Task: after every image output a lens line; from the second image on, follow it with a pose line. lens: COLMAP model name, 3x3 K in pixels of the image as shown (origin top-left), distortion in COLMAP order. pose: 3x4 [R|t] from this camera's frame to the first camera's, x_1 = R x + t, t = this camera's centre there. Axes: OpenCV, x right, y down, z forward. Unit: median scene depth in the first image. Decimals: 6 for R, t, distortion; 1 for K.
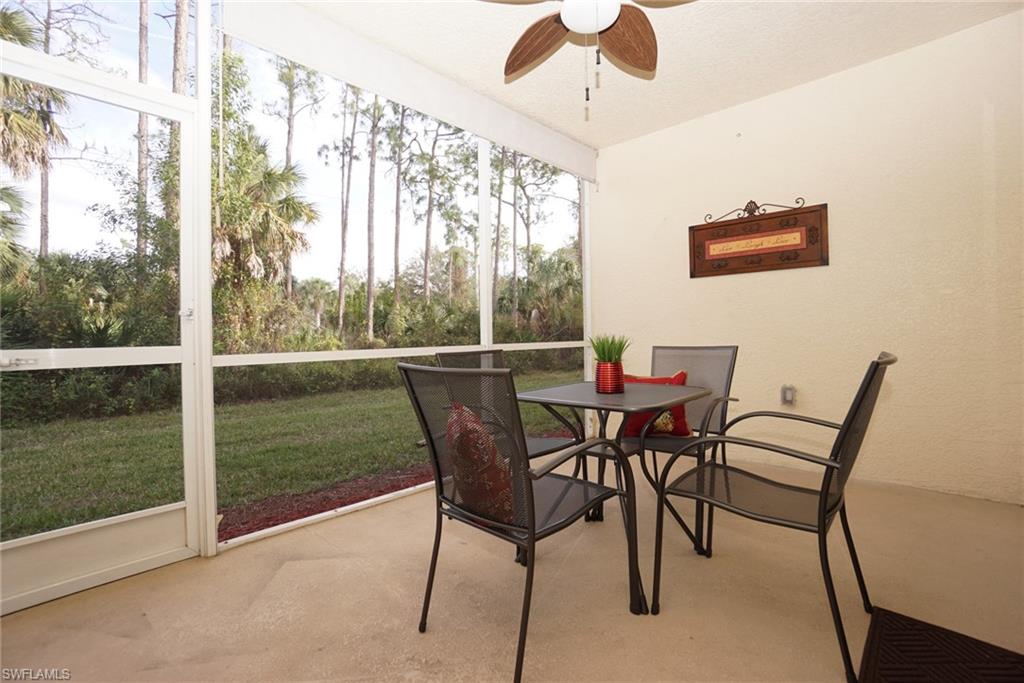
lens RADIAL K [[467.6, 0, 512.9], [0, 467.6, 338.9], [0, 0, 1]] dist [-0.023913, 0.002608]
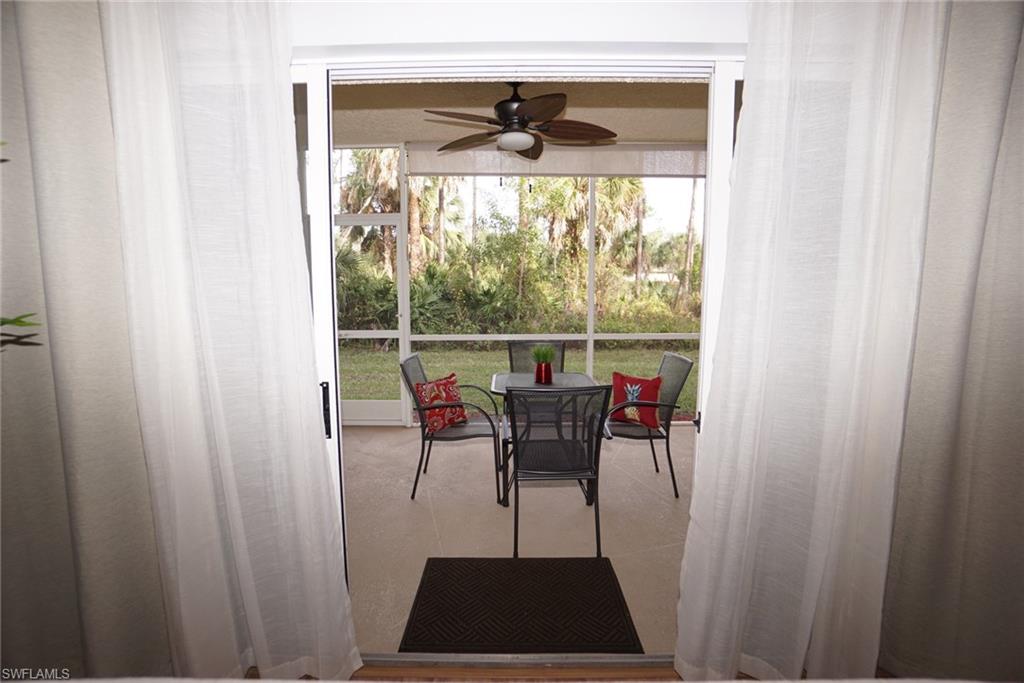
lens RADIAL K [[467.6, 0, 504.3], [0, 467.6, 344.0], [0, 0, 1]] dist [-0.023913, 0.002608]
pose [[0.694550, 0.099821, -0.712486, 0.315268], [-0.014759, 0.992096, 0.124607, -0.052365], [0.719293, -0.076030, 0.690534, -0.025770]]
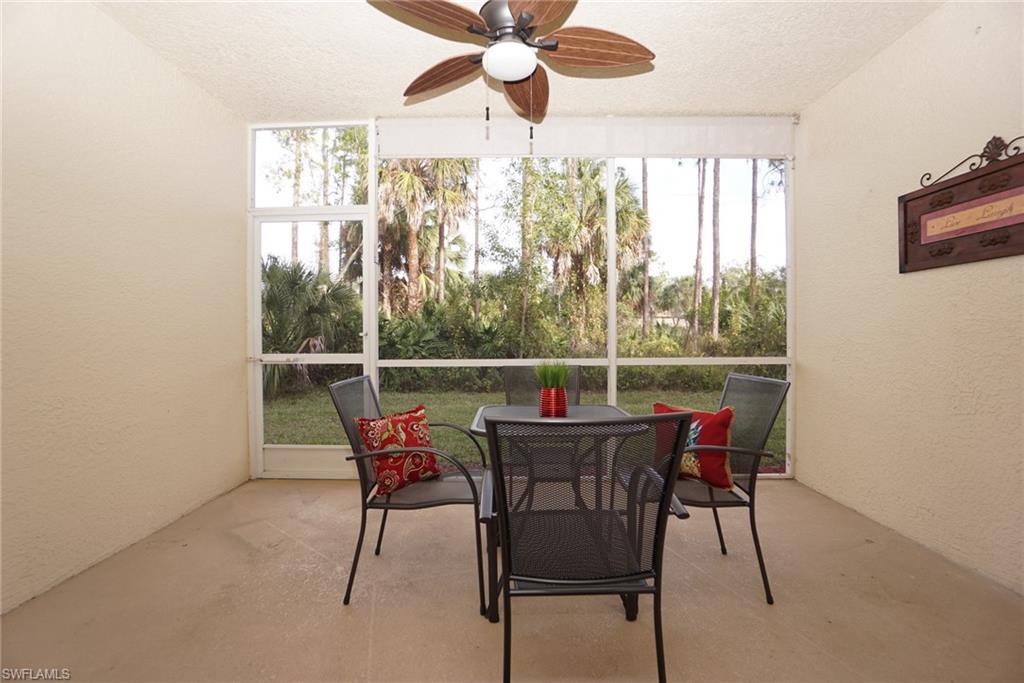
lens RADIAL K [[467.6, 0, 504.9], [0, 467.6, 343.2], [0, 0, 1]] dist [-0.023913, 0.002608]
pose [[0.688955, 0.027632, -0.724277, 0.230268], [-0.013992, 0.999594, 0.024826, -0.019380], [0.724669, -0.006970, 0.689062, 0.068208]]
